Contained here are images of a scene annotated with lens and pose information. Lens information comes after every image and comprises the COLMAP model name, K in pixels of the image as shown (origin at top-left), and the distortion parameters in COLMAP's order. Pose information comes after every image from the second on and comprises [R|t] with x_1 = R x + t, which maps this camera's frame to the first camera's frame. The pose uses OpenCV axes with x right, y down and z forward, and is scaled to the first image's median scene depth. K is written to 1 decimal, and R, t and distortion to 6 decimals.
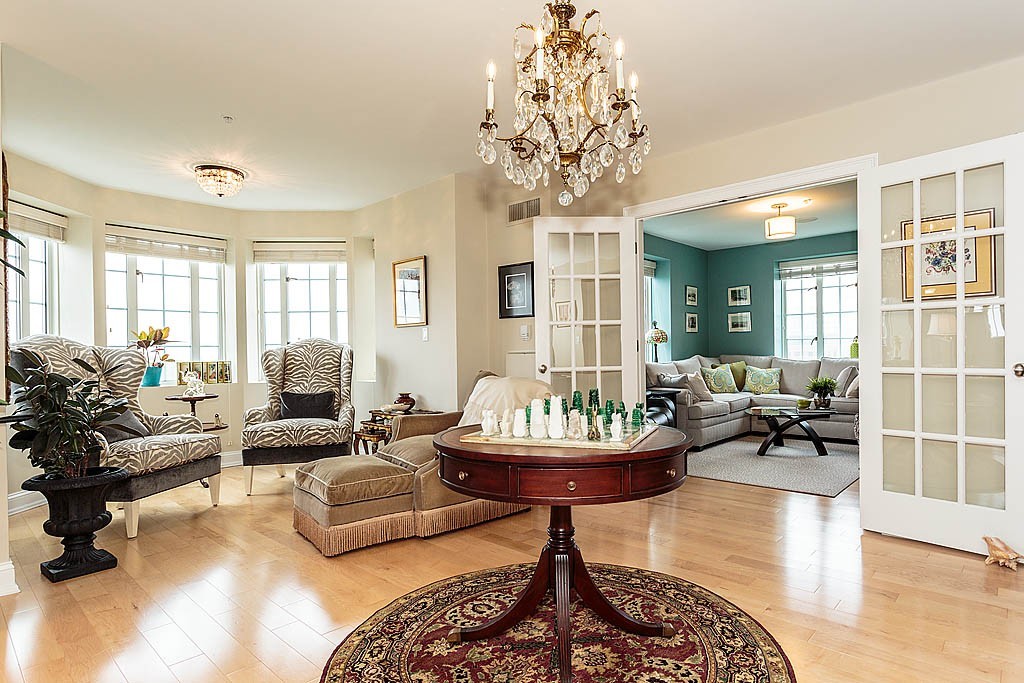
lens RADIAL K [[543.2, 0, 554.6], [0, 543.2, 352.9], [0, 0, 1]] dist [0.000949, -0.000095]
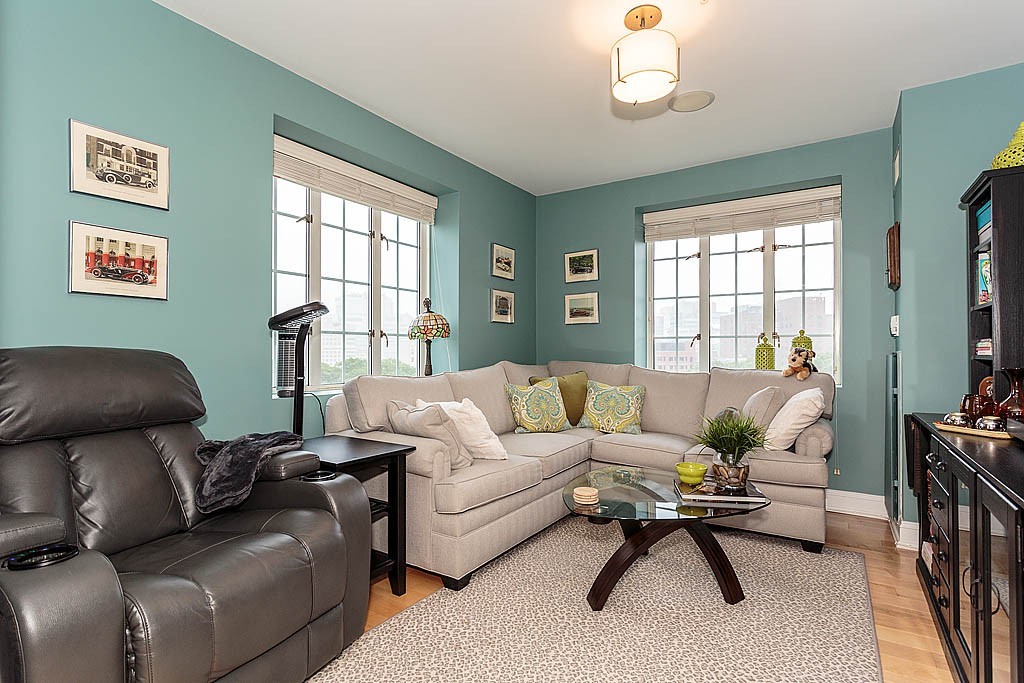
lens RADIAL K [[506.6, 0, 512.0], [0, 506.6, 341.5], [0, 0, 1]] dist [0.001990, 0.000564]
pose [[0.990750, 0.015643, 0.134797, 0.198197], [-0.011930, 0.999528, -0.028305, -0.001287], [-0.135176, 0.026436, 0.990469, 0.471915]]
